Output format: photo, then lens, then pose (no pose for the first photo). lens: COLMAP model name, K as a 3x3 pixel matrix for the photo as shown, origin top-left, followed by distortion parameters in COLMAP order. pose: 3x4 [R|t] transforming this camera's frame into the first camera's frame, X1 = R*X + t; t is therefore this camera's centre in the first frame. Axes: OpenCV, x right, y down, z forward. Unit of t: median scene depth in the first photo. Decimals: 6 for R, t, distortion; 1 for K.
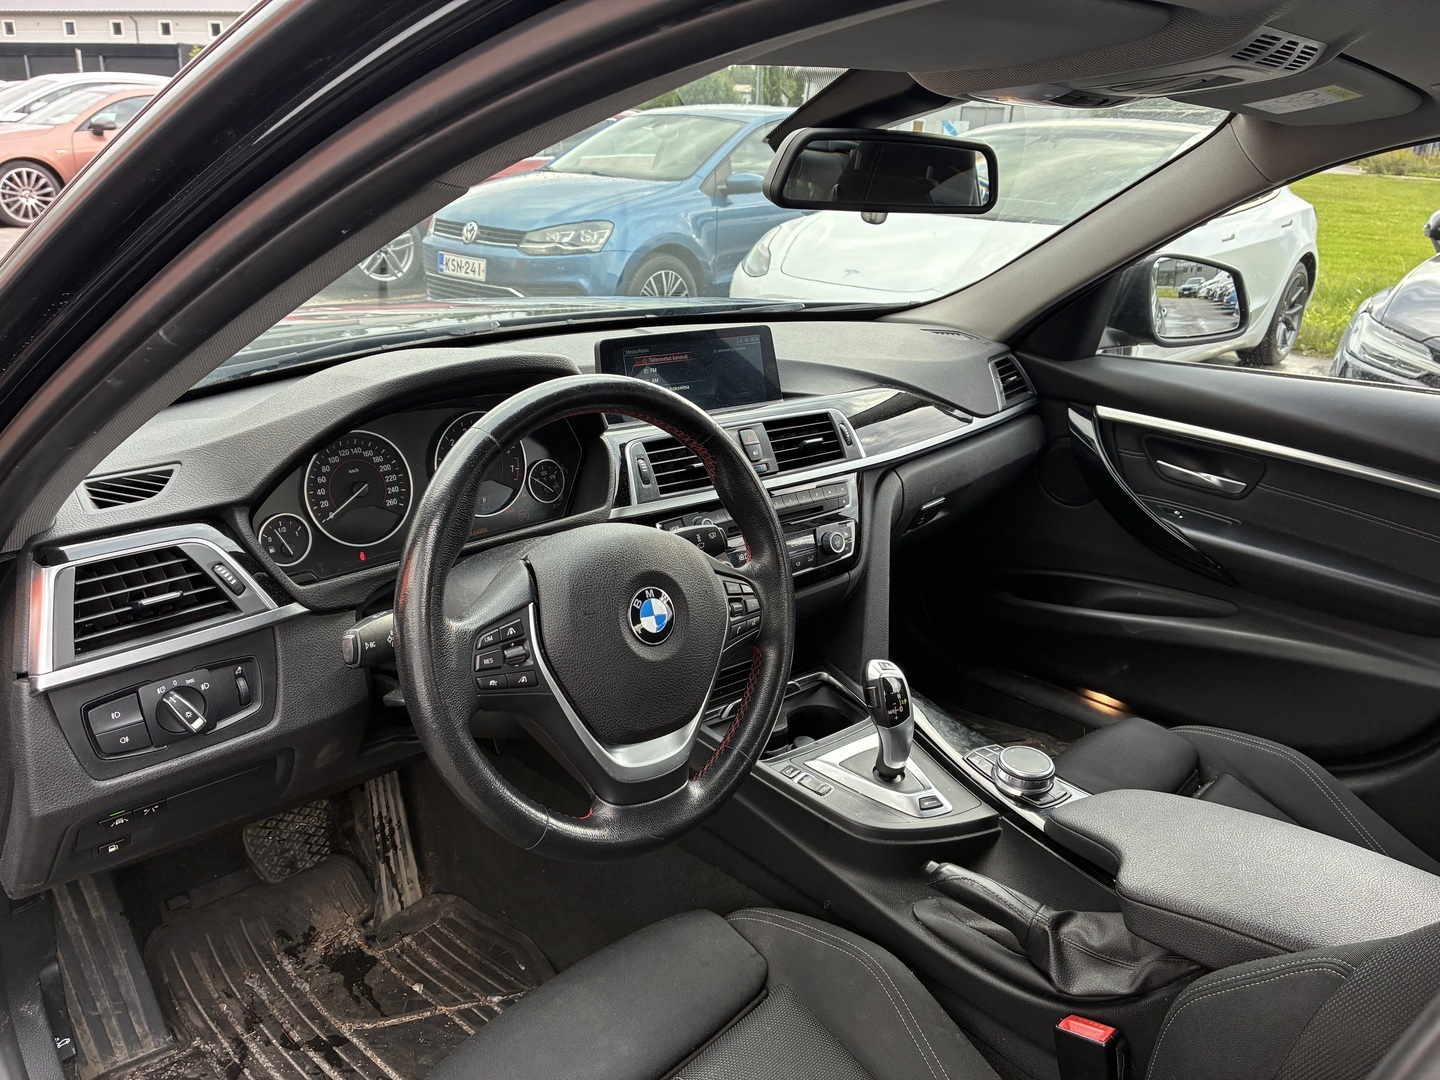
lens RADIAL K [[1079.0, 0, 720.3], [0, 1079.0, 542.6], [0, 0, 1]] dist [-0.001748, -0.007591]
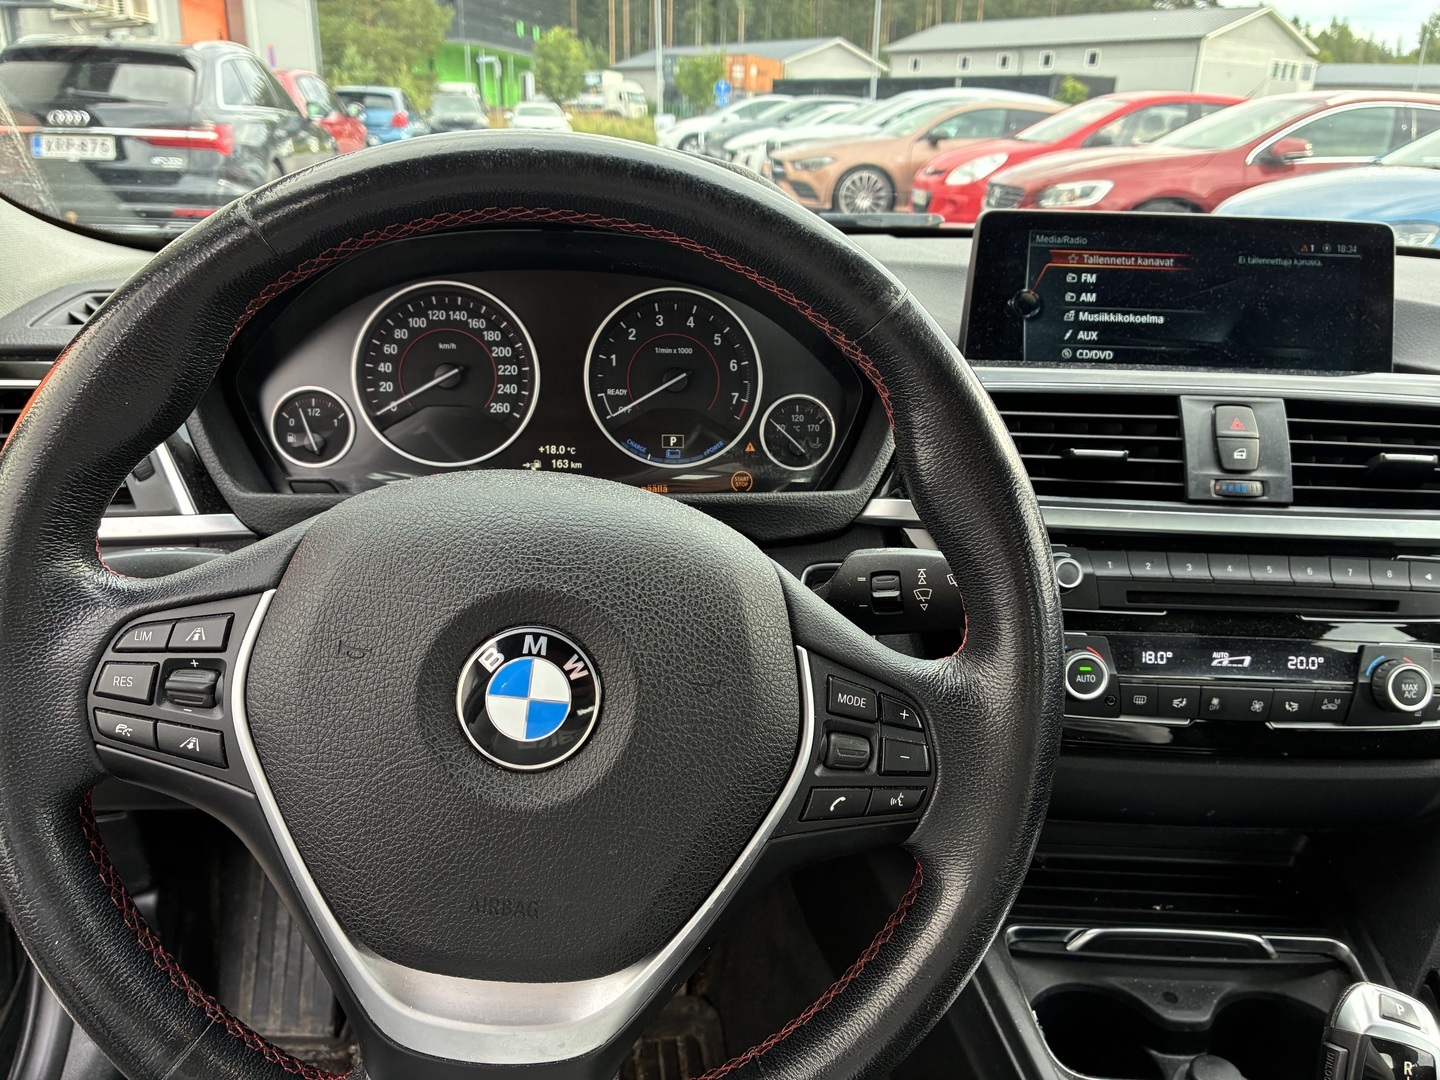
lens RADIAL K [[1079.0, 0, 719.8], [0, 1079.0, 547.6], [0, 0, 1]] dist [-0.001748, -0.007591]
pose [[0.758131, 0.214843, -0.615694, 0.157687], [-0.224965, 0.972373, 0.062295, -0.020889], [0.612068, 0.091282, 0.785519, 0.474701]]
